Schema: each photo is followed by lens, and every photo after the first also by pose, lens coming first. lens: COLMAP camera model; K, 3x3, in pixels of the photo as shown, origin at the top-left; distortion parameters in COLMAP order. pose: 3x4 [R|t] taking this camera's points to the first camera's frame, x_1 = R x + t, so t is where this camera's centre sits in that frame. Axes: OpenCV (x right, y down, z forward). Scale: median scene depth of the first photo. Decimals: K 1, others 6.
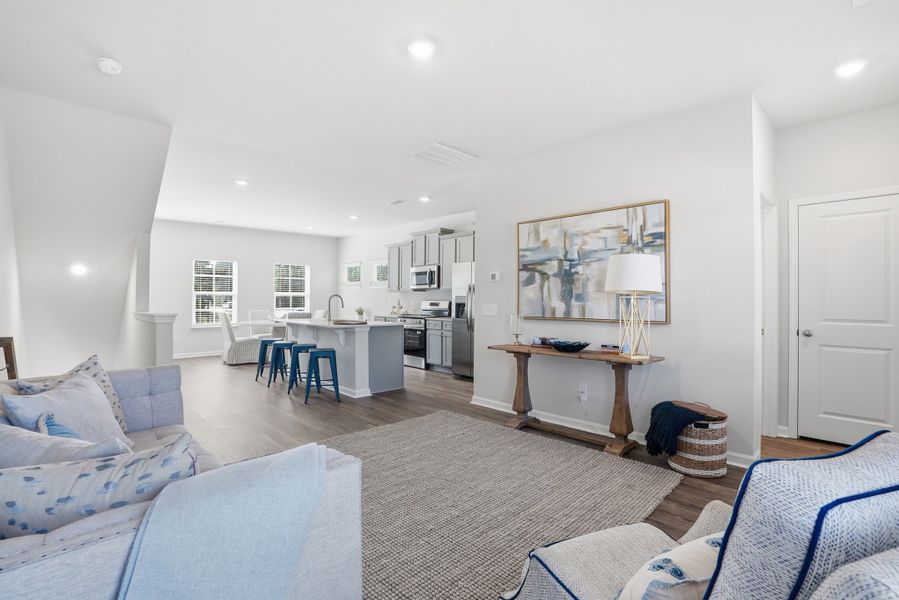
lens RADIAL K [[425.3, 0, 452.2], [0, 425.3, 297.2], [0, 0, 1]] dist [-0.059622, -0.000250]
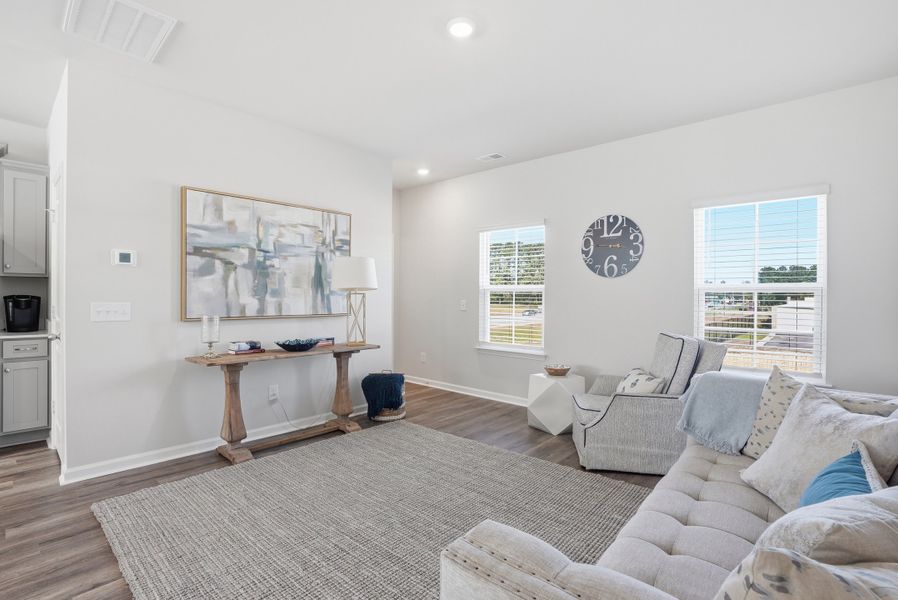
lens RADIAL K [[421.8, 0, 442.5], [0, 421.8, 298.9], [0, 0, 1]] dist [-0.059283, 0.019458]
pose [[-0.068085, -0.009542, 0.997634, -0.575766], [-0.012506, 0.999884, 0.008710, 0.000821], [-0.997601, -0.011883, -0.068196, 0.631655]]
